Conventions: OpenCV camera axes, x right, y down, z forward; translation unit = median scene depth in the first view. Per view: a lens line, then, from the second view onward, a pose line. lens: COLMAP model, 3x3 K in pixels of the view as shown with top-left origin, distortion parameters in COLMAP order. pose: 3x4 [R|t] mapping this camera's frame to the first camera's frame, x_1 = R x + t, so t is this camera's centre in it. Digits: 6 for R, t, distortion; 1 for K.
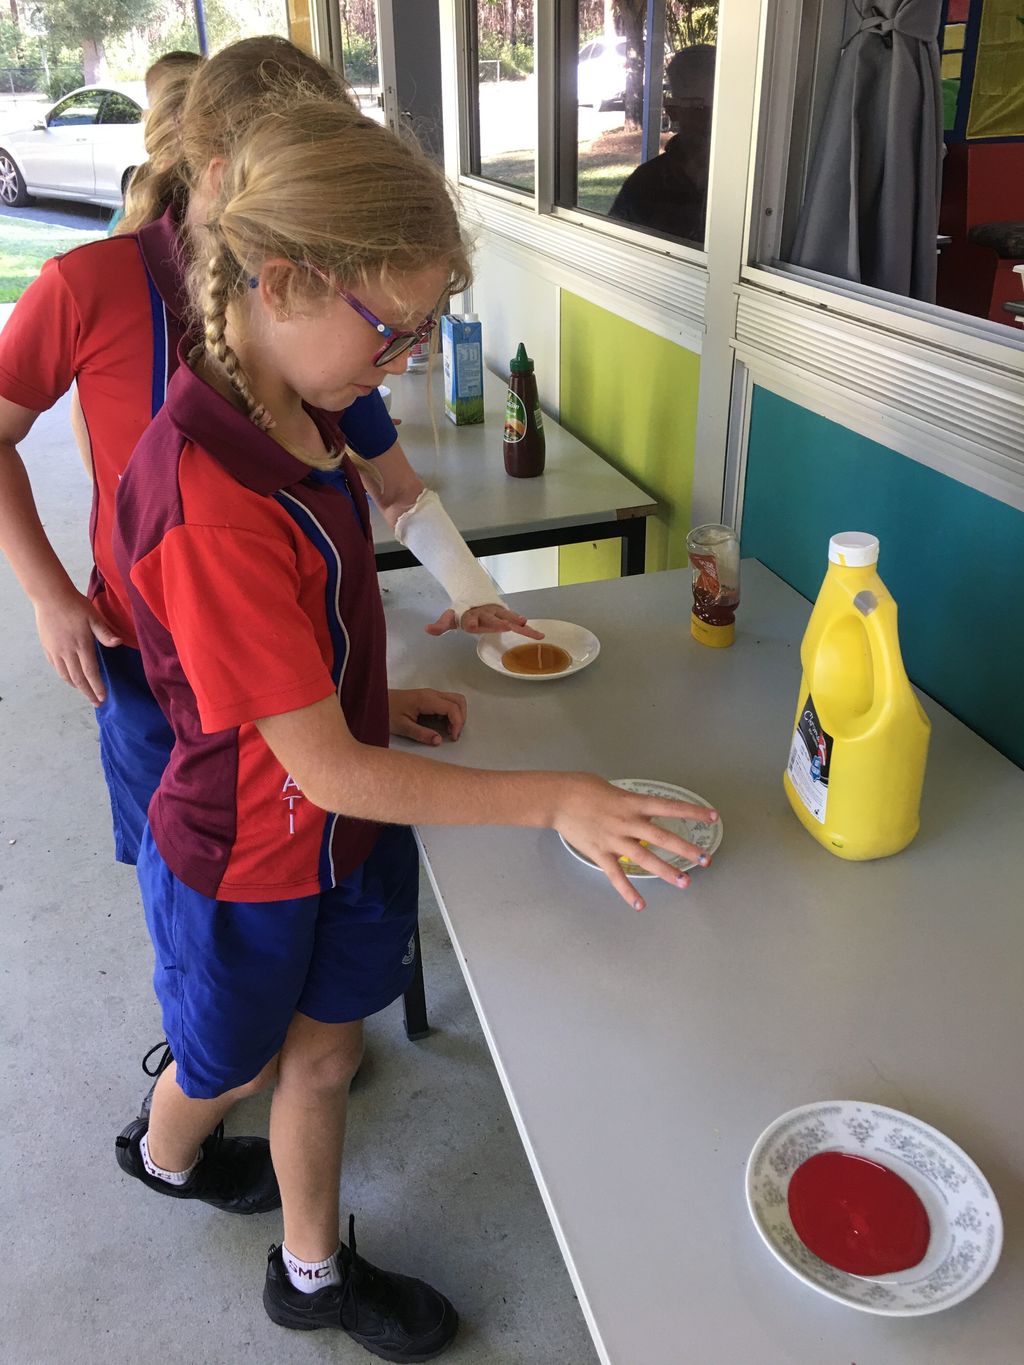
lens RADIAL K [[1172.9, 0, 516.7], [0, 1172.9, 681.8], [0, 0, 1]] dist [0.064895, -0.086286]
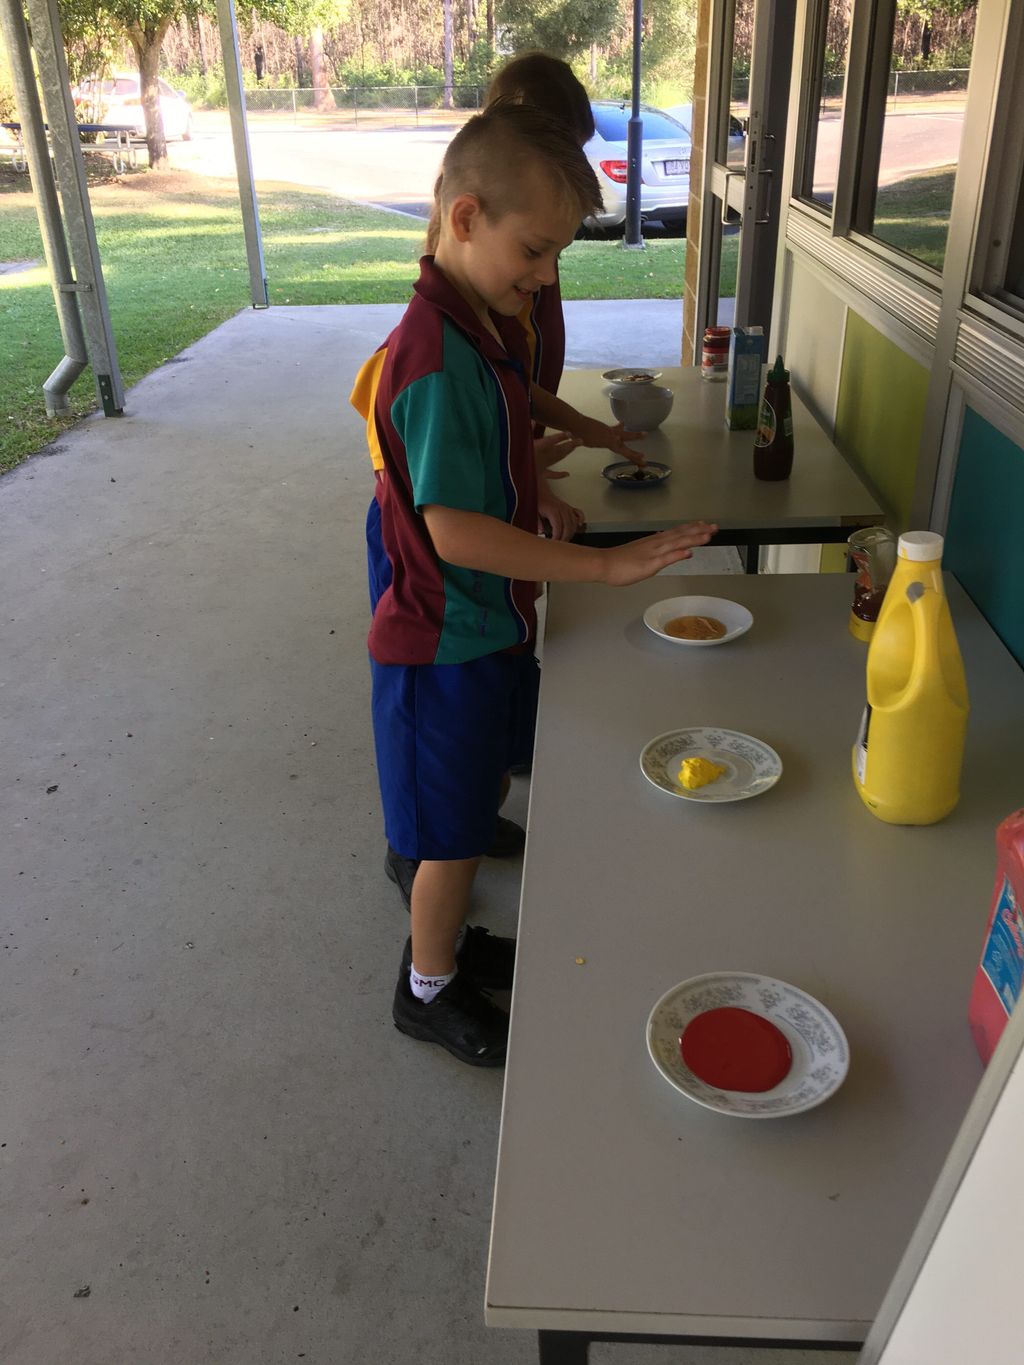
lens RADIAL K [[1172.9, 0, 503.7], [0, 1172.9, 678.7], [0, 0, 1]] dist [0.064895, -0.086286]
pose [[0.939972, 0.143989, -0.309385, 0.272228], [-0.147036, 0.989038, 0.013578, 0.055190], [0.307949, 0.032728, 0.950840, -0.195765]]
